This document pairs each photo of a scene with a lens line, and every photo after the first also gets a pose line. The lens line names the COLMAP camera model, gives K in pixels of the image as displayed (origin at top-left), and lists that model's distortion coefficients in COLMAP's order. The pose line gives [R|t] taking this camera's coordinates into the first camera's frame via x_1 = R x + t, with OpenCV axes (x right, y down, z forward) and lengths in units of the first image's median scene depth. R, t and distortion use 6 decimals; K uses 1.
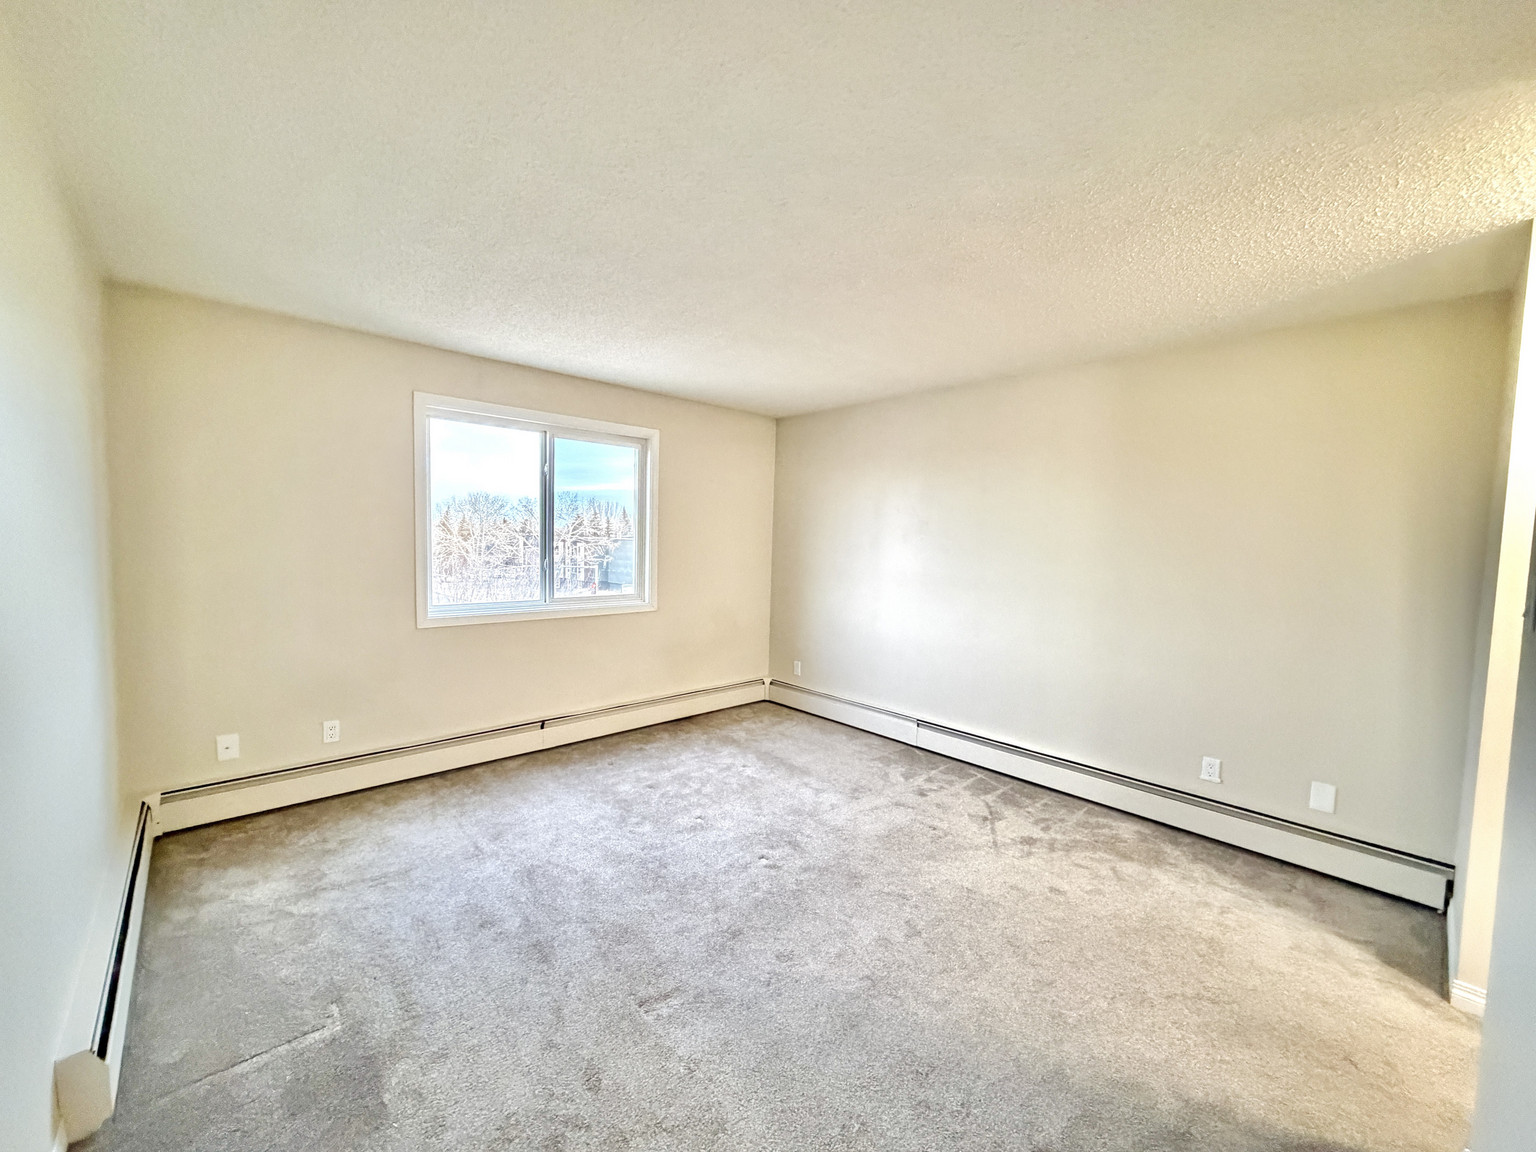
lens RADIAL K [[611.2, 0, 764.8], [0, 611.2, 577.3], [0, 0, 1]] dist [0.000354, -0.000028]
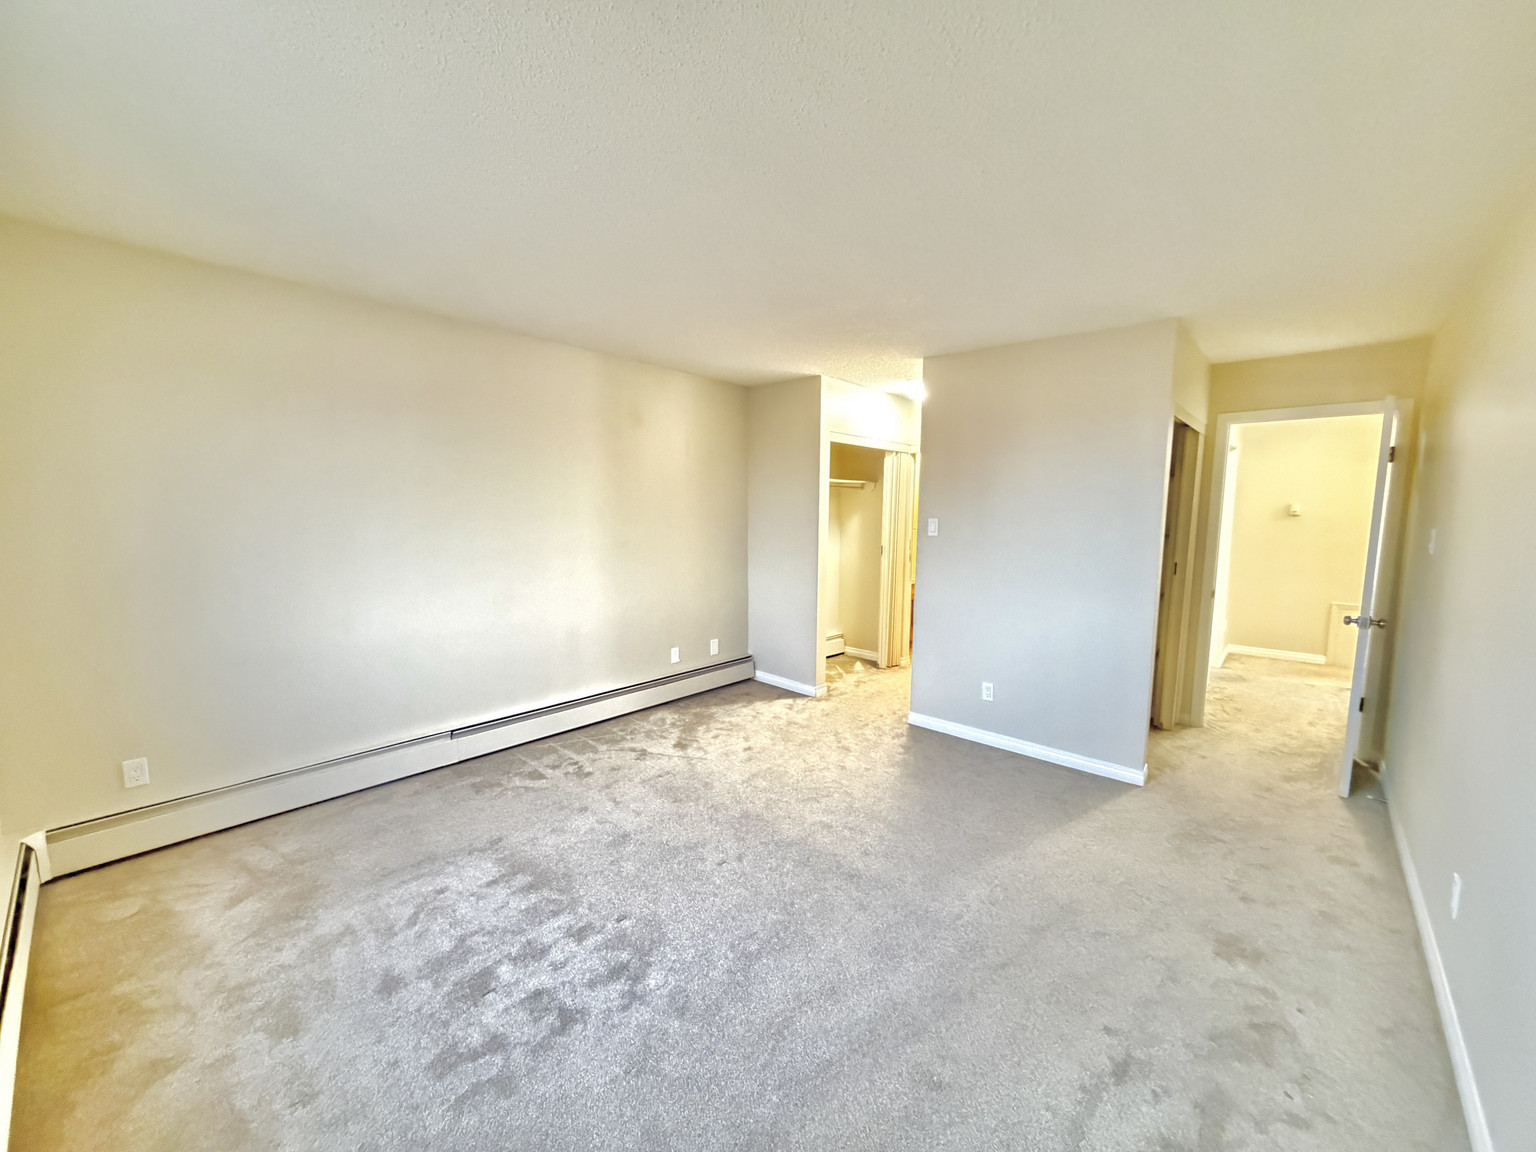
lens RADIAL K [[611.2, 0, 764.8], [0, 611.2, 577.3], [0, 0, 1]] dist [0.000354, -0.000028]
pose [[-0.093553, -0.131061, 0.986950, -0.729090], [0.061380, 0.988653, 0.137105, -0.066975], [-0.993720, 0.073406, -0.084447, 0.854188]]
